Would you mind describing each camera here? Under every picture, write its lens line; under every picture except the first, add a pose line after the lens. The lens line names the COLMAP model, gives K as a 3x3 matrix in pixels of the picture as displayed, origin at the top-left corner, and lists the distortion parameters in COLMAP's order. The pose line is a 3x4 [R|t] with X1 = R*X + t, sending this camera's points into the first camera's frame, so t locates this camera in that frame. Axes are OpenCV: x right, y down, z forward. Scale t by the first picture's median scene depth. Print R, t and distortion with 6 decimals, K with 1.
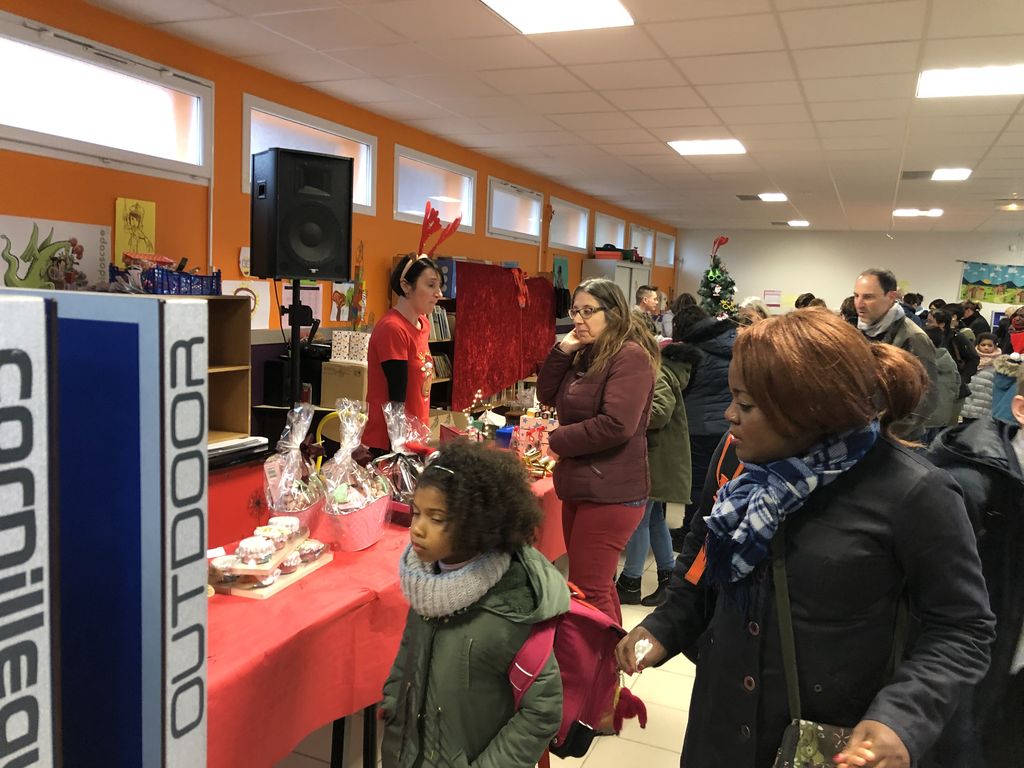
lens RADIAL K [[837.7, 0, 512.0], [0, 837.7, 384.0], [0, 0, 1]] dist [0.093185, -0.168903]
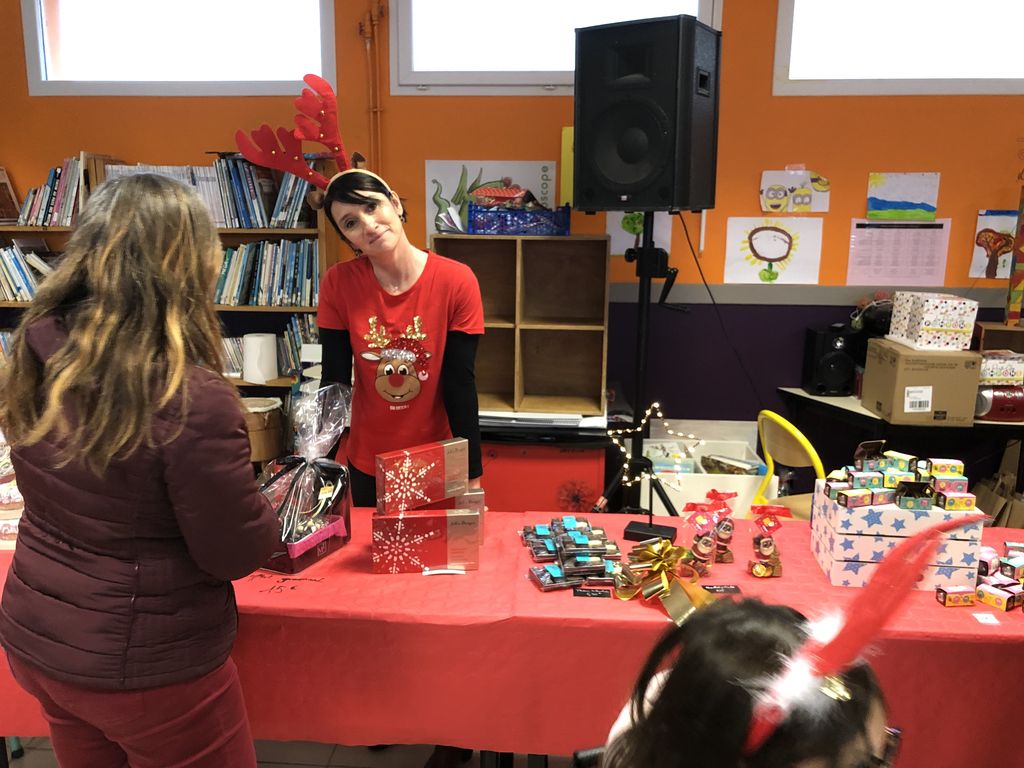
lens RADIAL K [[837.7, 0, 512.0], [0, 837.7, 384.0], [0, 0, 1]] dist [0.093185, -0.168903]
pose [[0.330440, 0.153741, -0.931221, 0.189990], [-0.102505, 0.986654, 0.126520, -0.028274], [0.938244, 0.053648, 0.341789, 0.316715]]
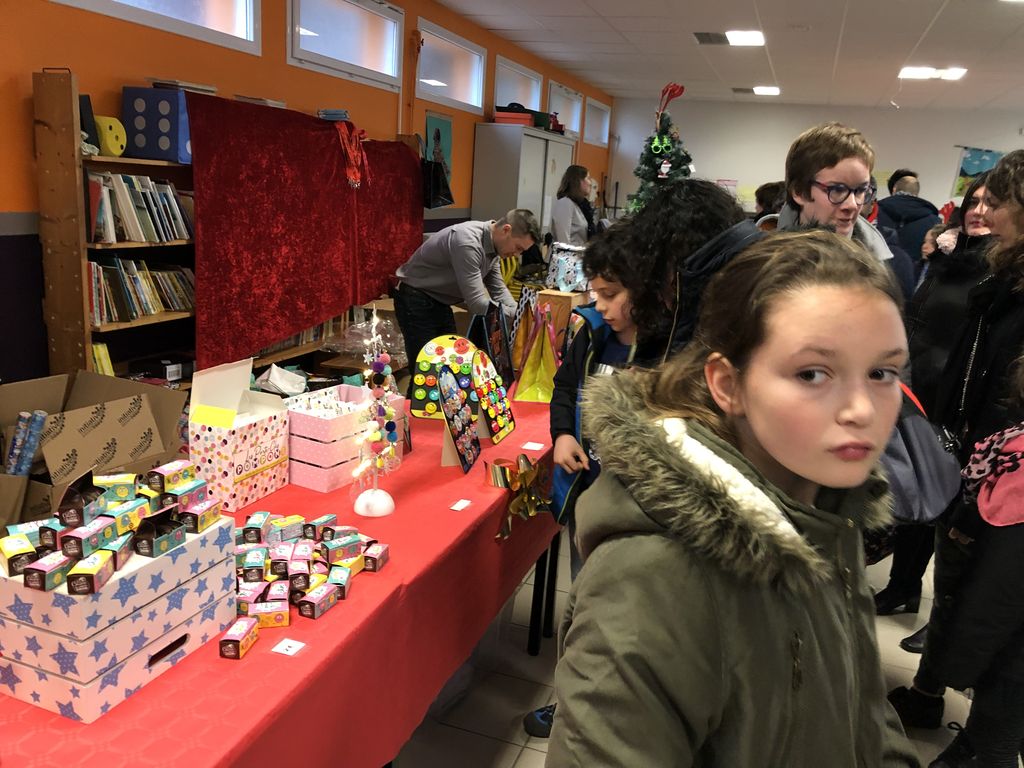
lens RADIAL K [[837.7, 0, 512.0], [0, 837.7, 384.0], [0, 0, 1]] dist [0.093185, -0.168903]
pose [[0.997143, 0.005674, 0.075325, 0.078282], [-0.015123, 0.991982, 0.125474, -0.026852], [-0.074009, -0.126254, 0.989233, 0.344517]]
